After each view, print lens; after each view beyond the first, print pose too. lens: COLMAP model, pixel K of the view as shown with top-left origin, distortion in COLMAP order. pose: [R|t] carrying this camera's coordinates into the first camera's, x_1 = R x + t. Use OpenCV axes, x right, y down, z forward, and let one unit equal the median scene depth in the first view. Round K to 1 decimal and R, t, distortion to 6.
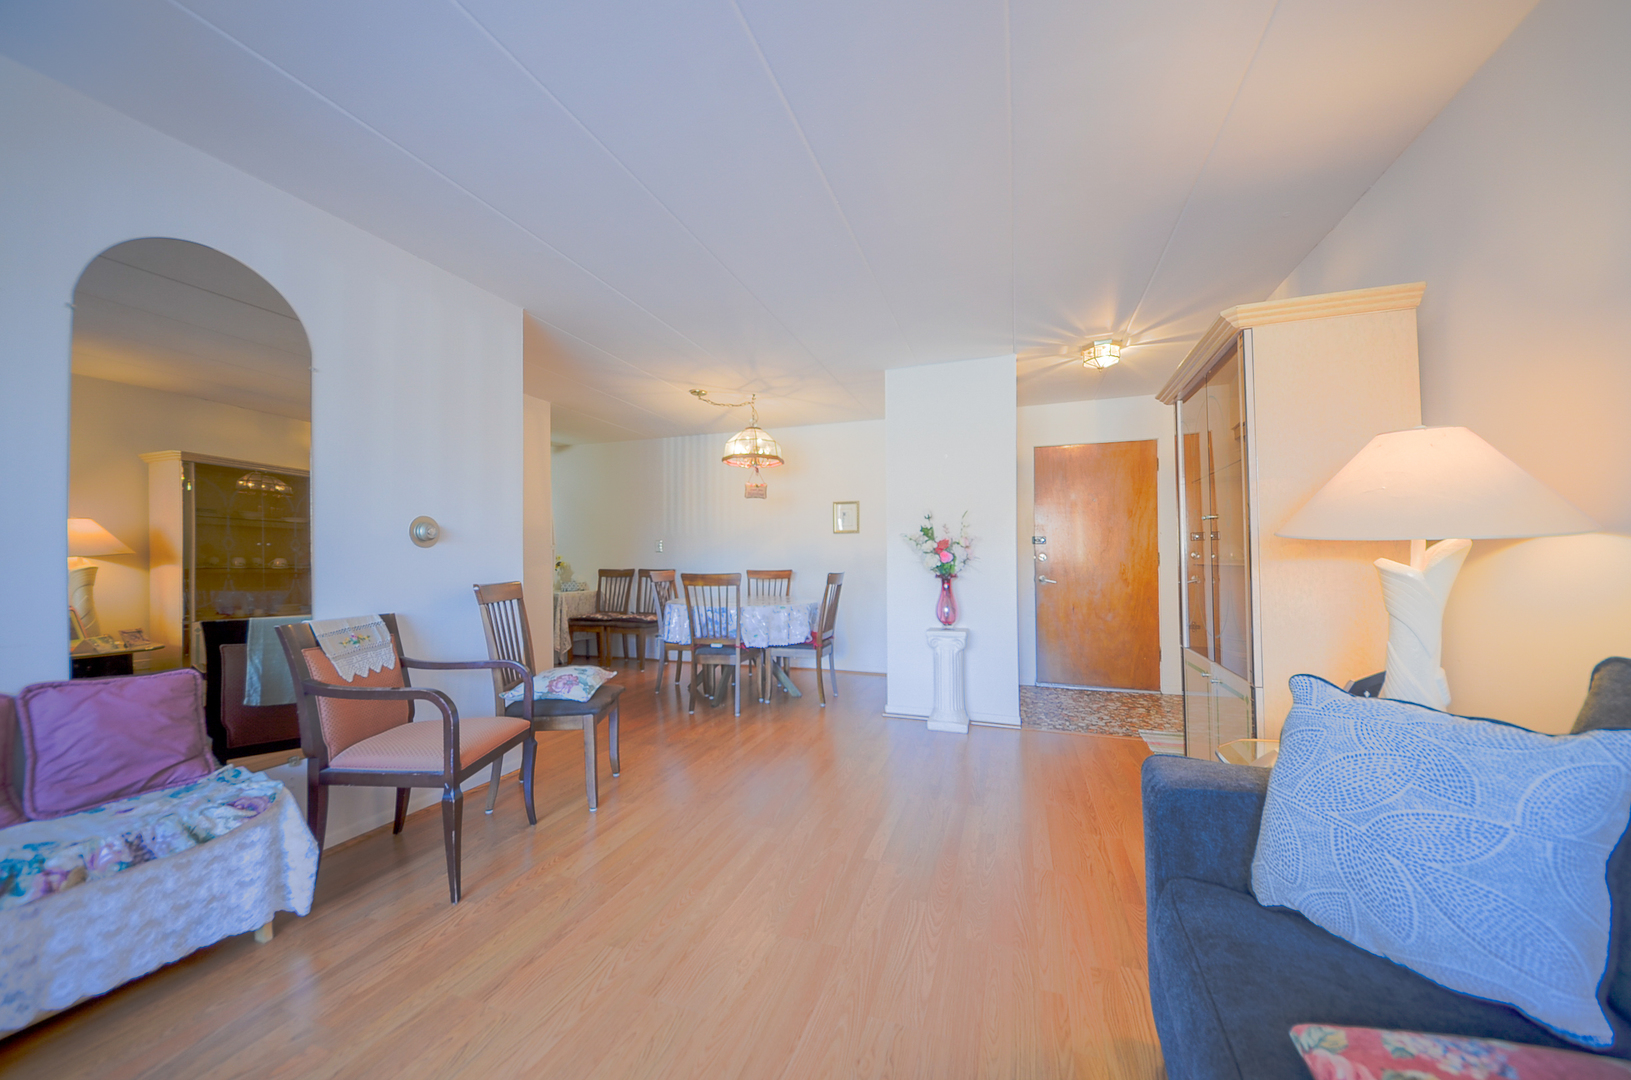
lens RADIAL K [[588.2, 0, 814.9], [0, 588.2, 561.0], [0, 0, 1]] dist [0.036401, 0.000027]
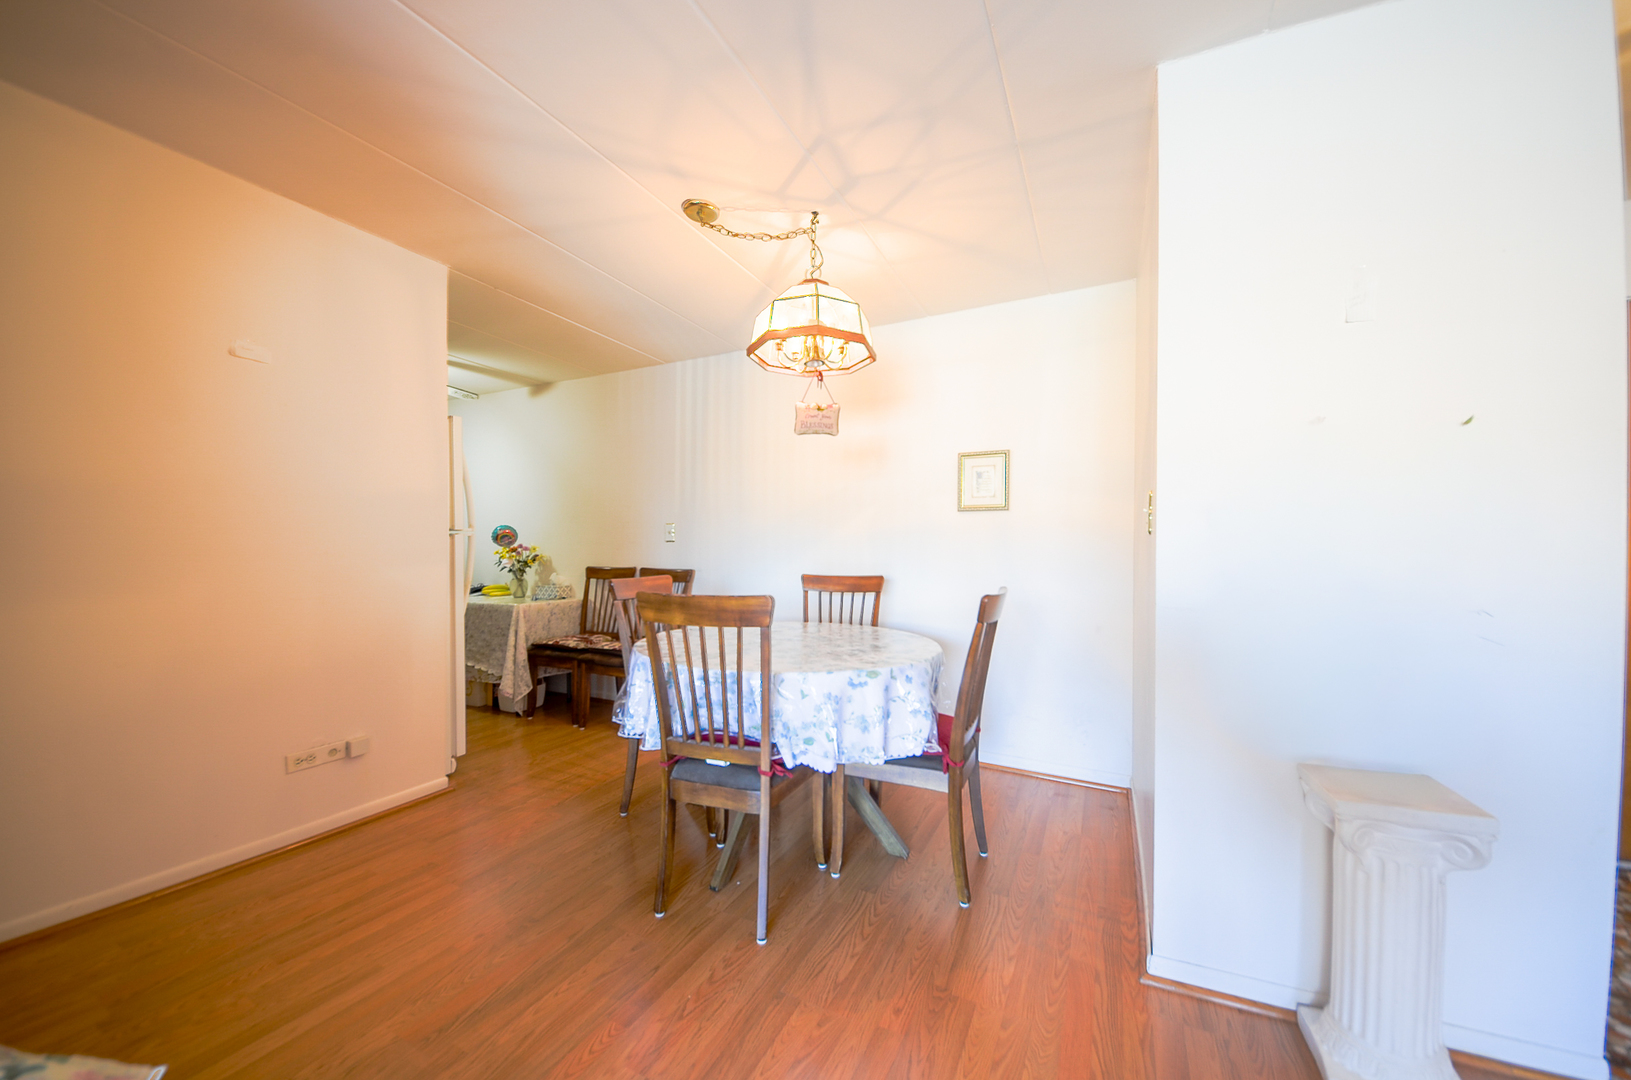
lens RADIAL K [[588.2, 0, 814.9], [0, 588.2, 561.0], [0, 0, 1]] dist [0.036401, 0.000027]
pose [[0.992405, 0.013127, -0.122308, -0.041950], [-0.011077, 0.999787, 0.017432, -0.010055], [0.122511, -0.015945, 0.992339, 0.531885]]
